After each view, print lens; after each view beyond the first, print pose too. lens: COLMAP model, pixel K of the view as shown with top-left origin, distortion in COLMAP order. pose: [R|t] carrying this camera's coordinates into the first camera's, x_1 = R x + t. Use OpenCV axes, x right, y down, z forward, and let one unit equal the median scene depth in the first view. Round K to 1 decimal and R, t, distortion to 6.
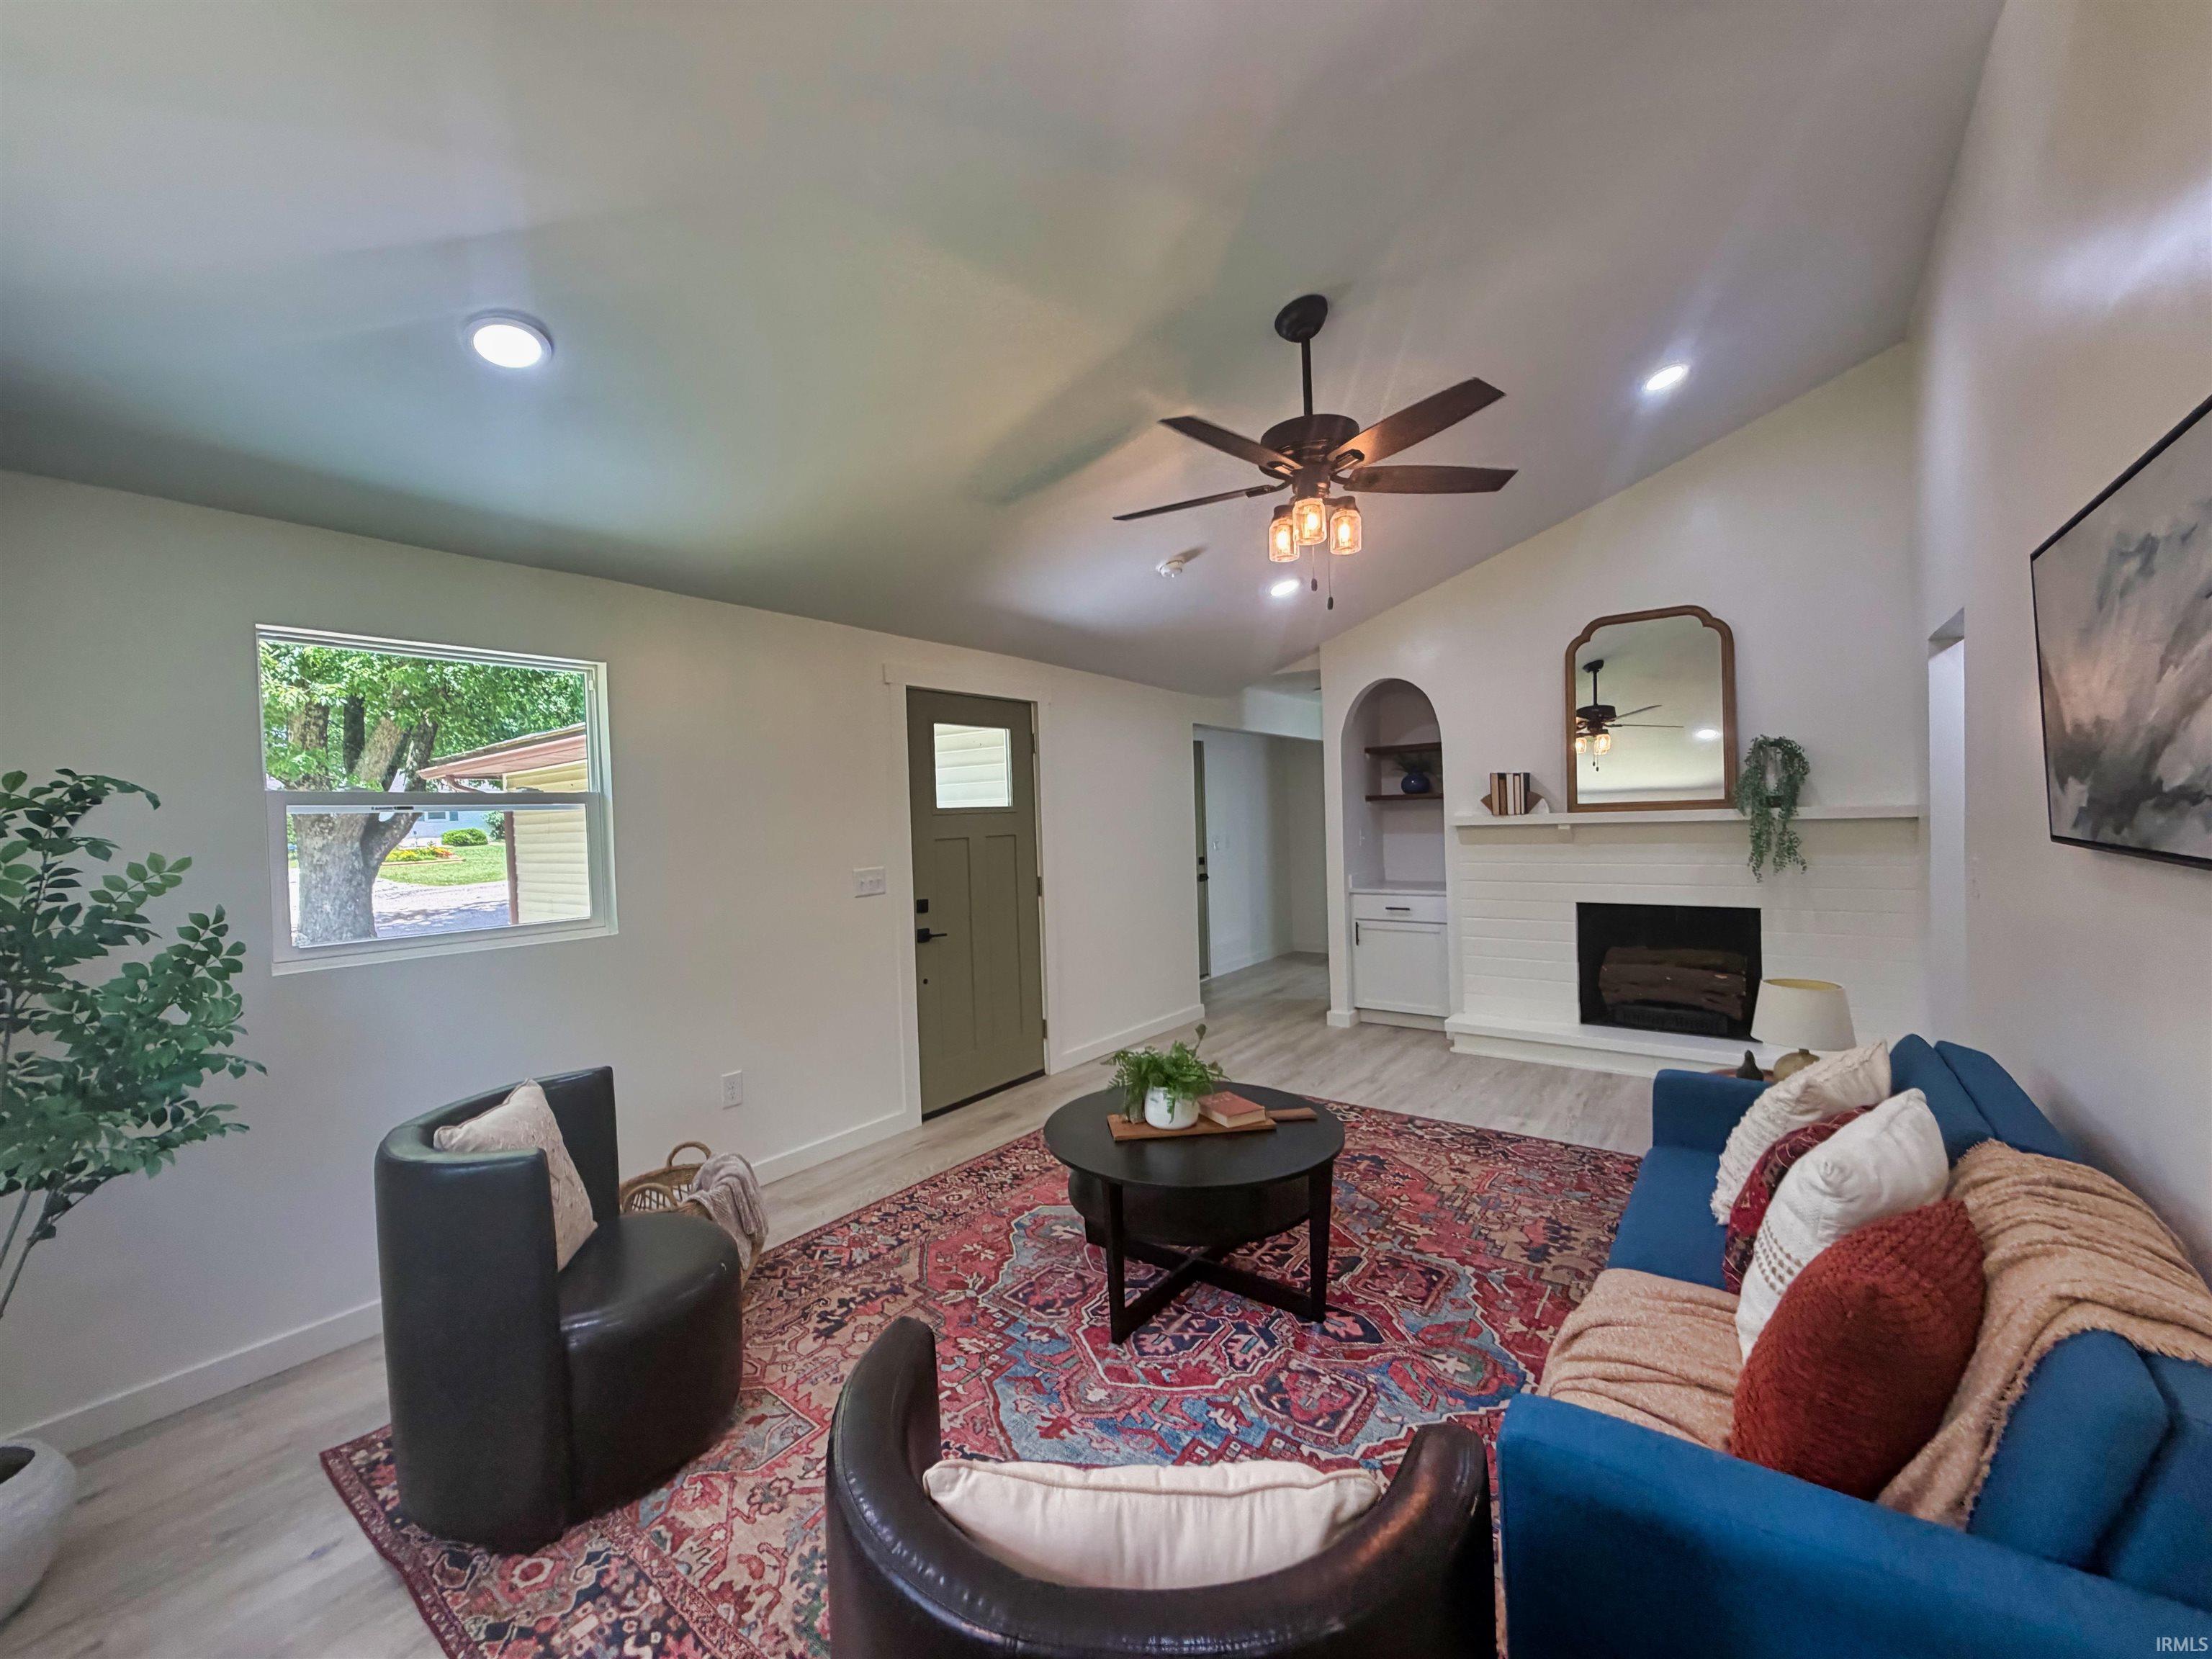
lens RADIAL K [[885.5, 0, 1100.9], [0, 885.5, 827.2], [0, 0, 1]] dist [0.001292, -0.000127]
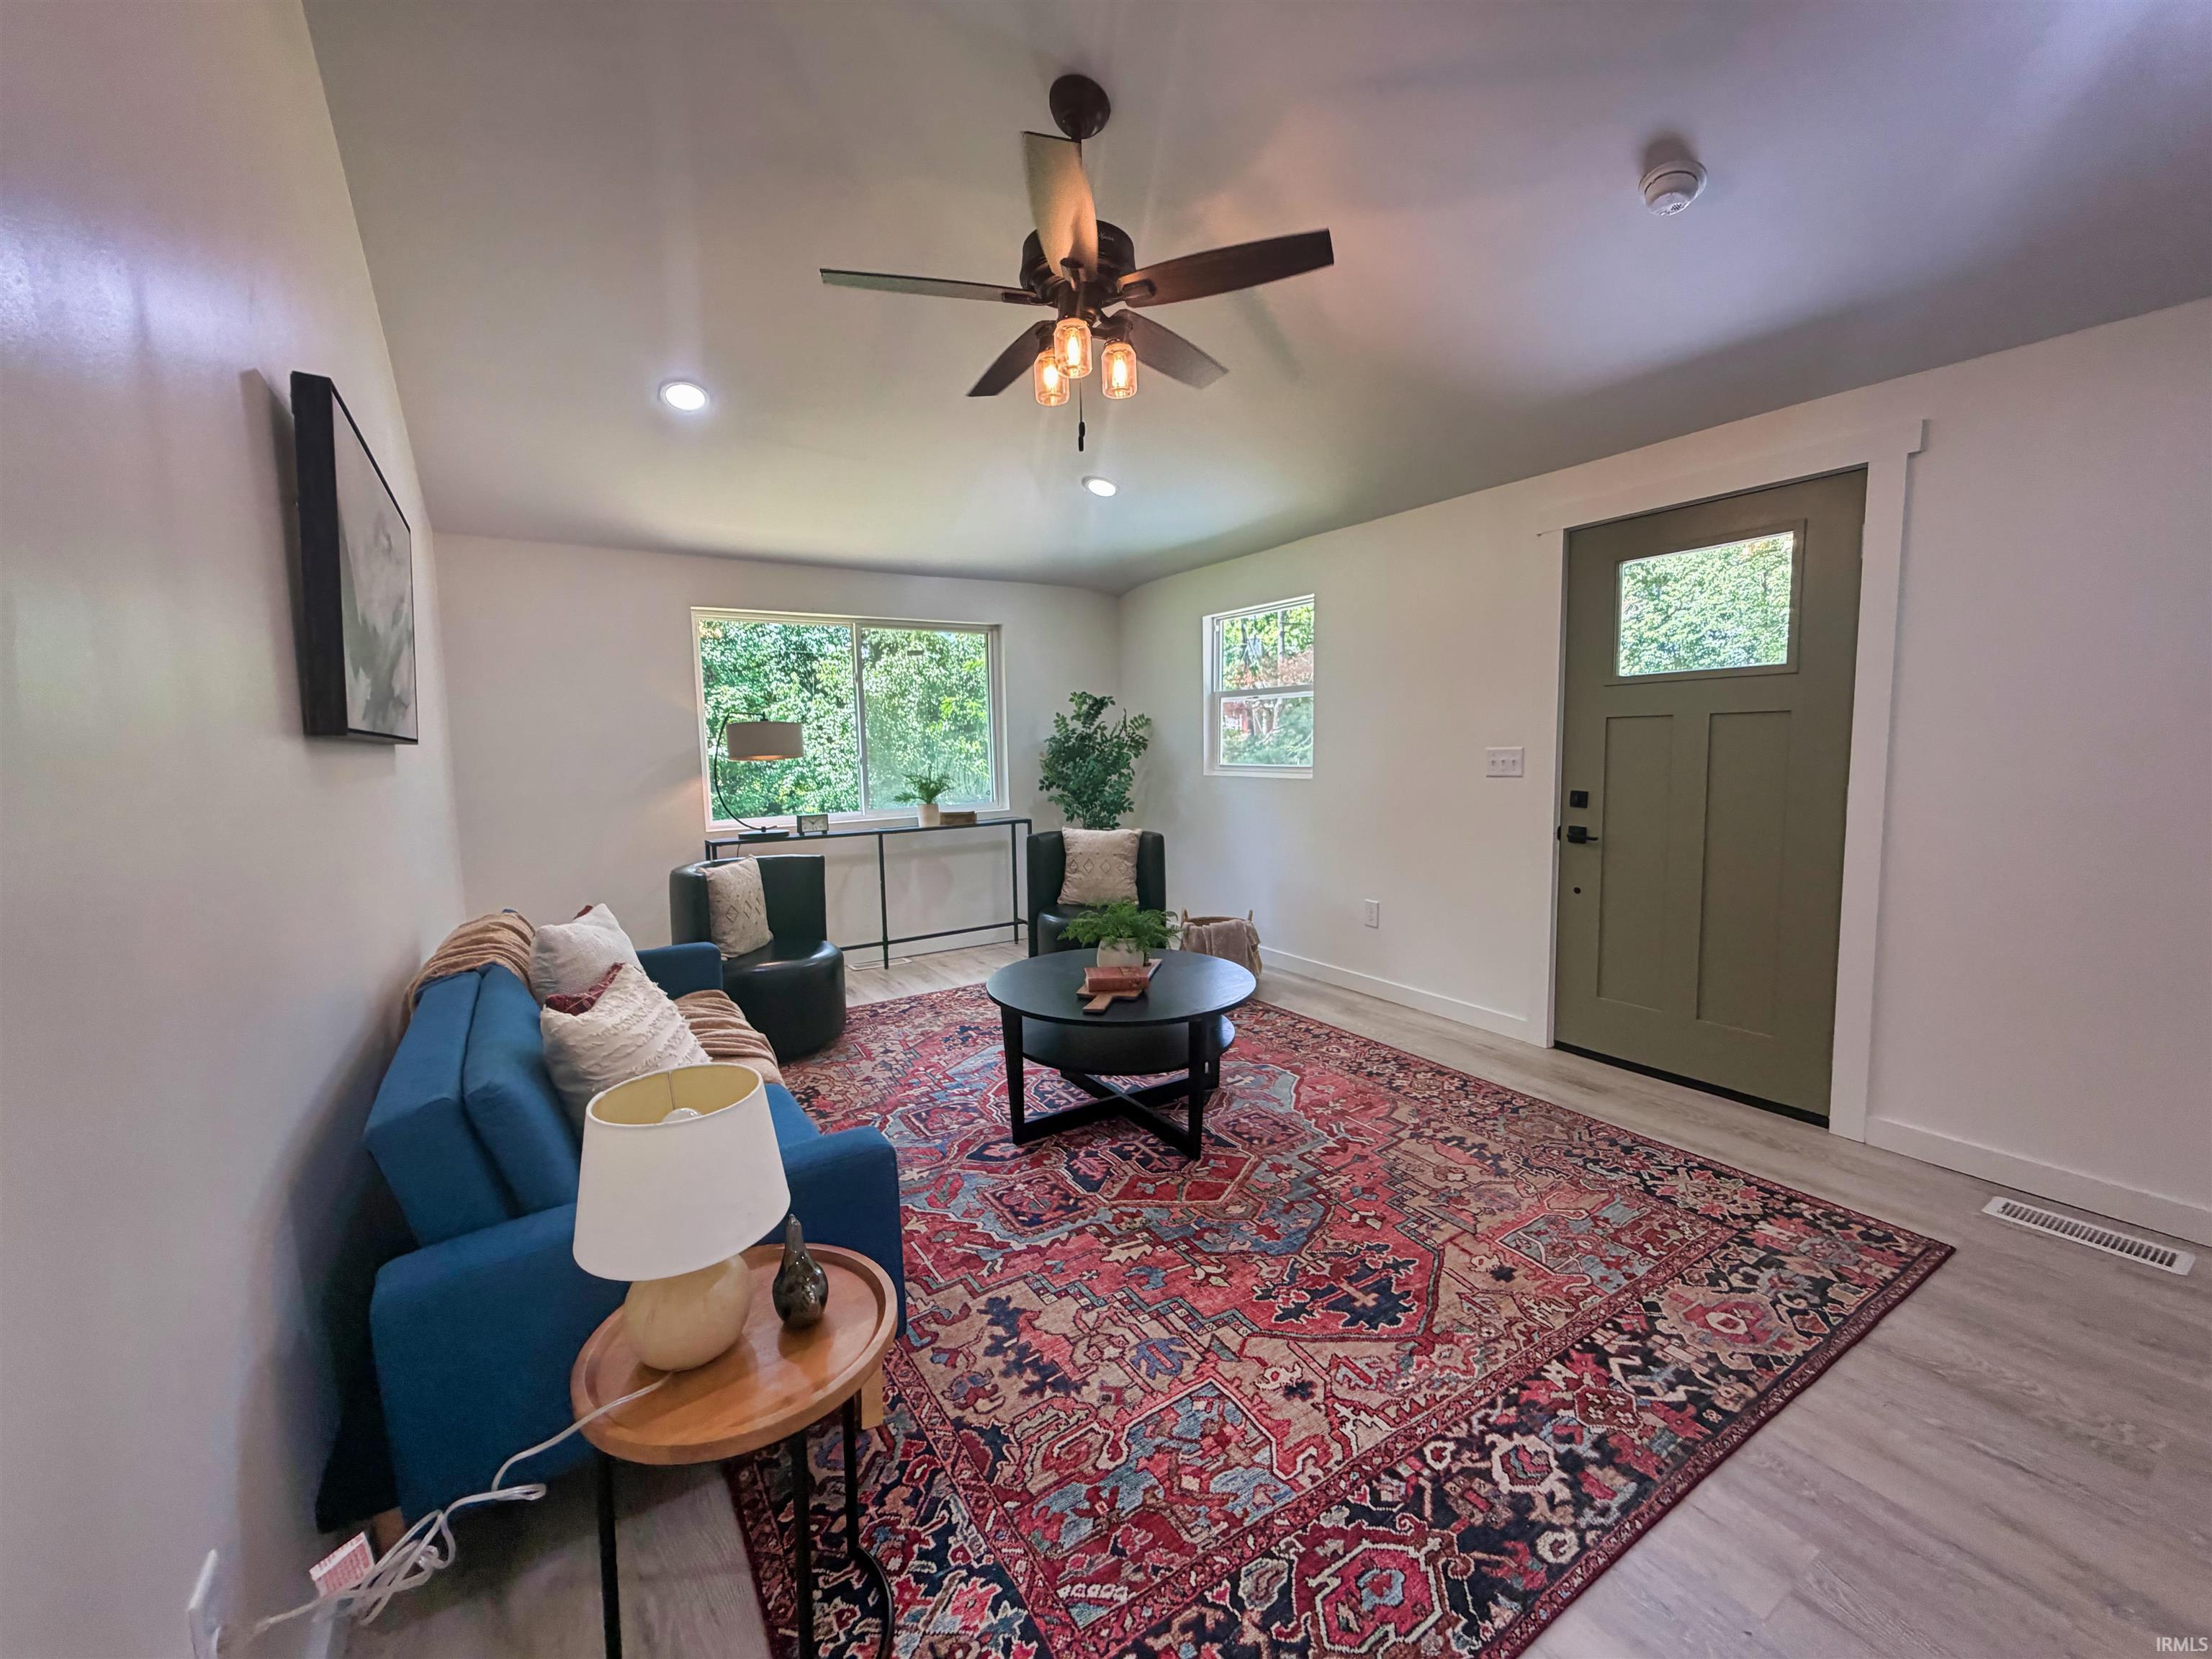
lens RADIAL K [[885.5, 0, 1100.9], [0, 885.5, 827.2], [0, 0, 1]] dist [0.001292, -0.000127]
pose [[-0.349034, 0.126664, -0.928511, 0.905765], [0.015267, 0.991460, 0.129513, 0.002704], [0.936986, 0.031029, -0.347987, 1.100667]]
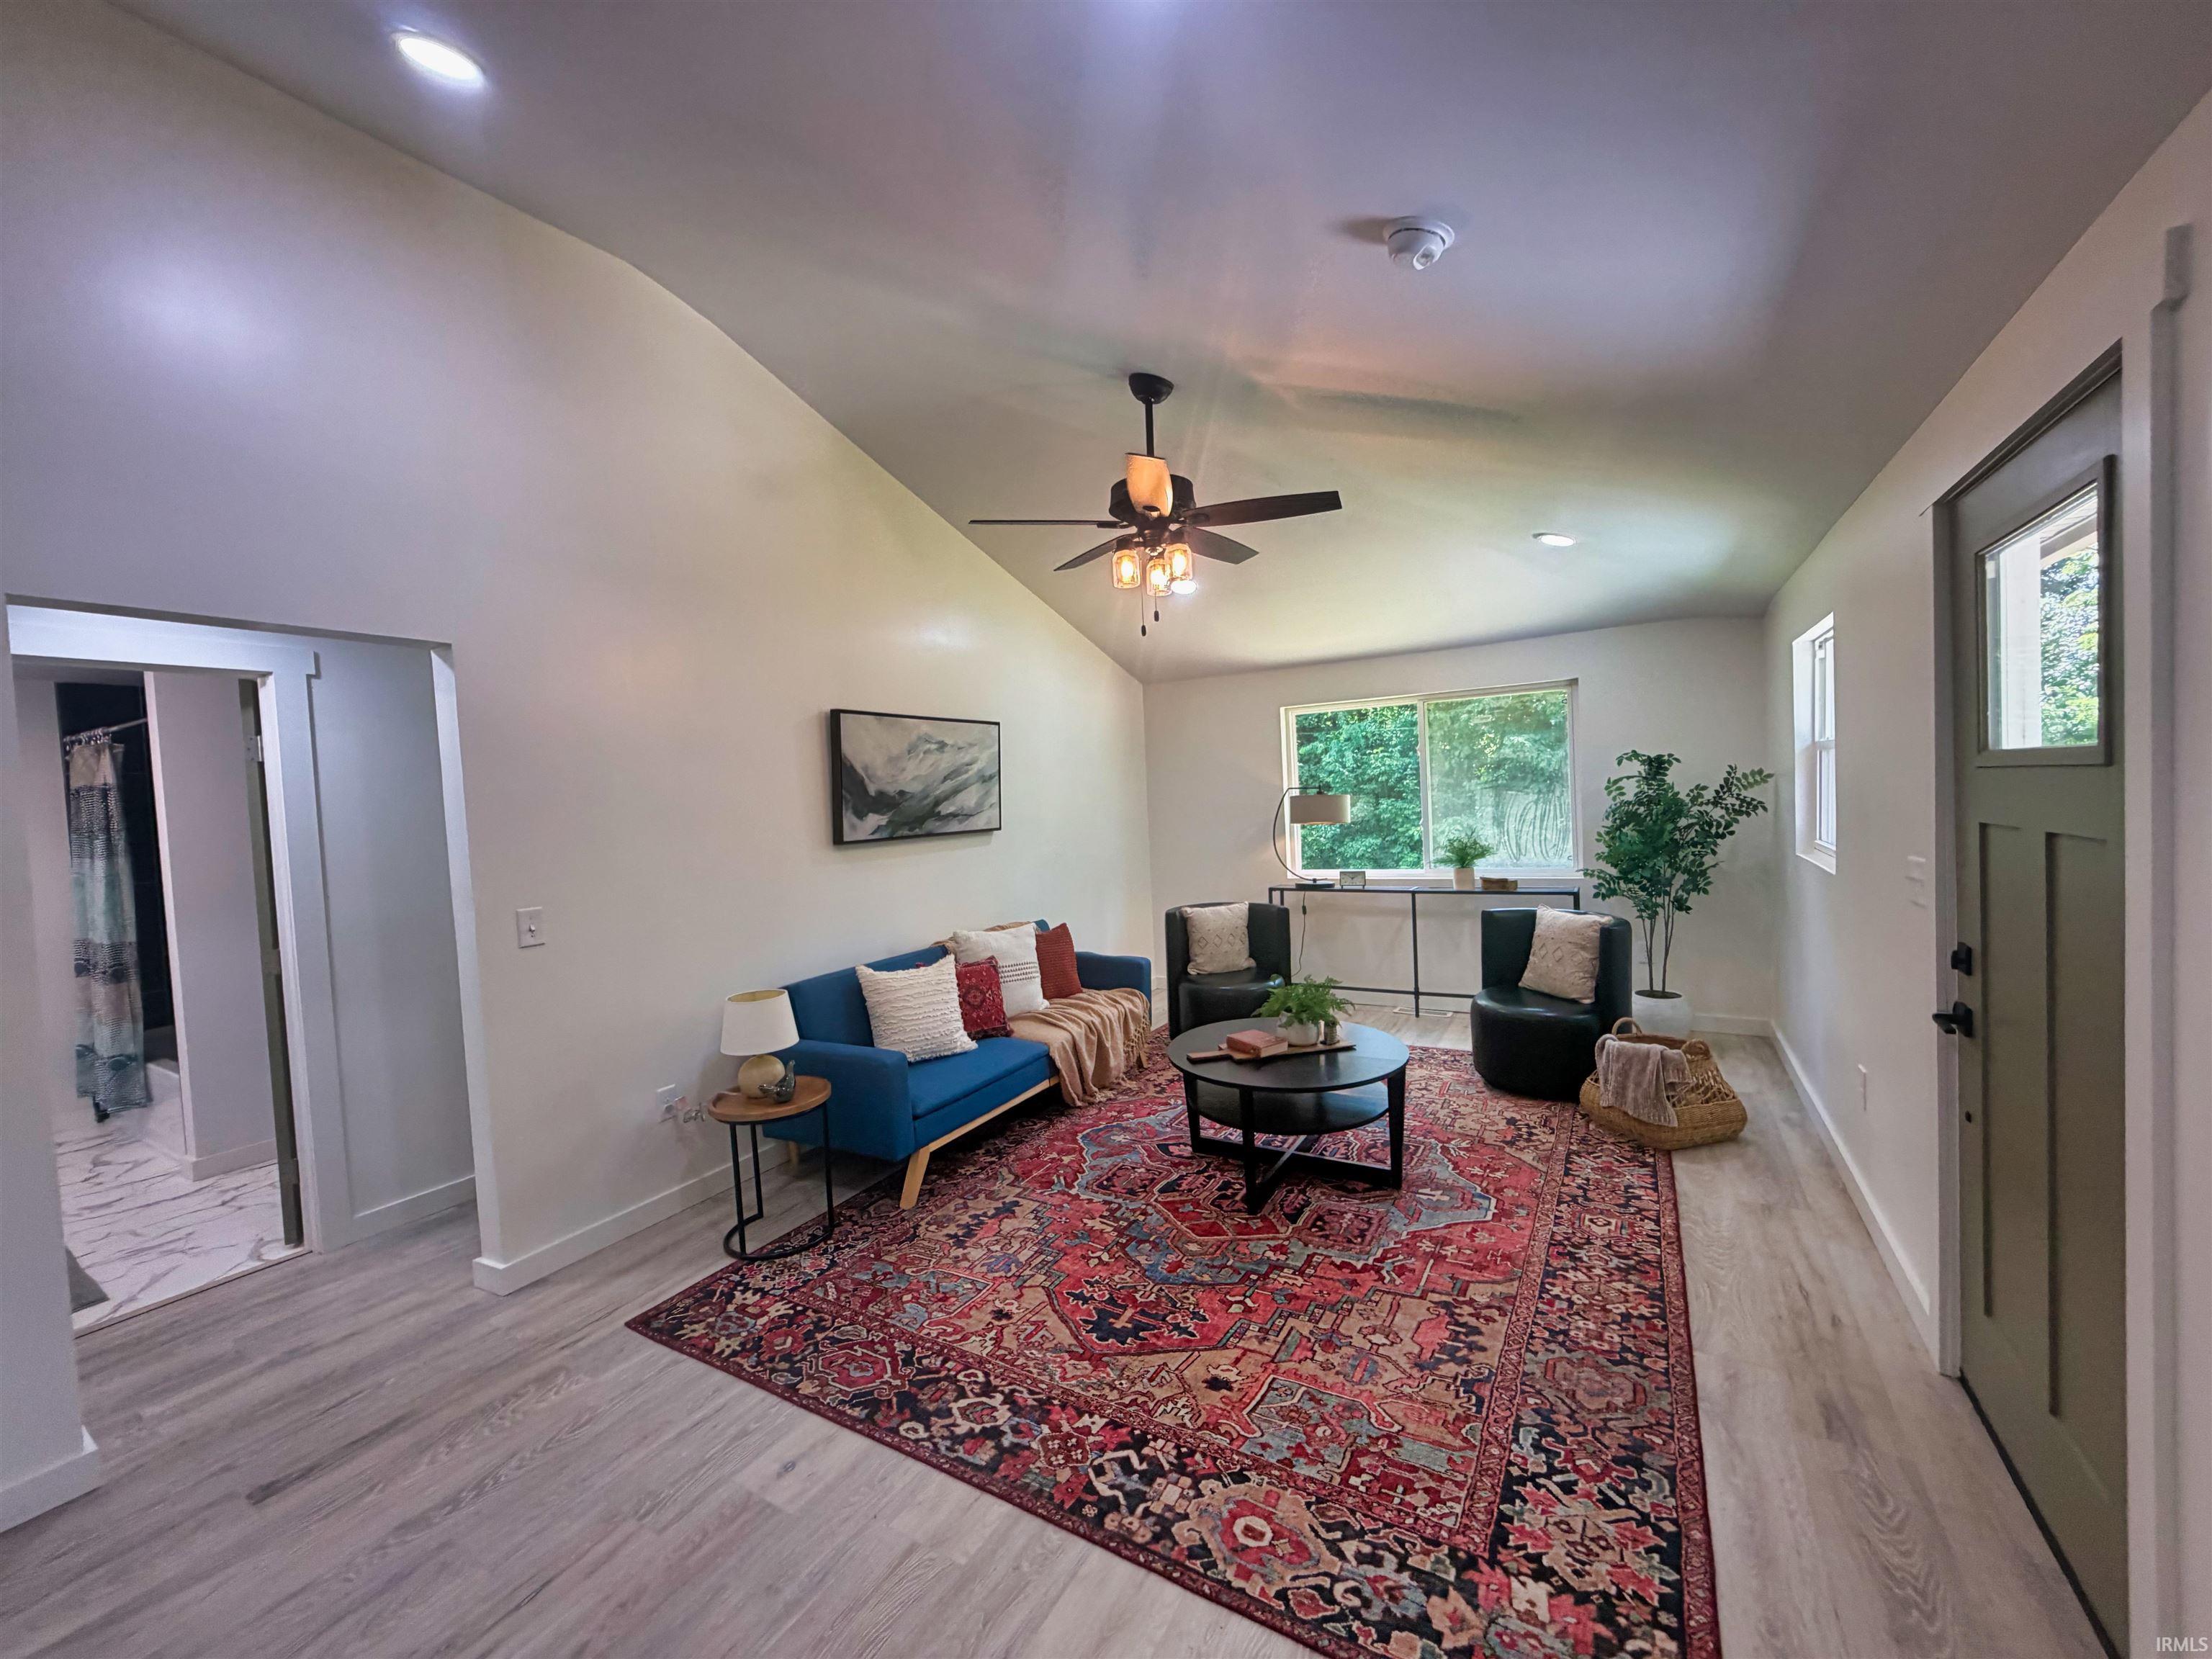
lens RADIAL K [[885.5, 0, 1100.9], [0, 885.5, 827.2], [0, 0, 1]] dist [0.001292, -0.000127]
pose [[-0.991019, 0.082051, -0.105586, 0.380905], [0.076491, 0.995515, 0.055677, -0.054074], [0.109681, 0.047100, -0.992850, 1.790103]]
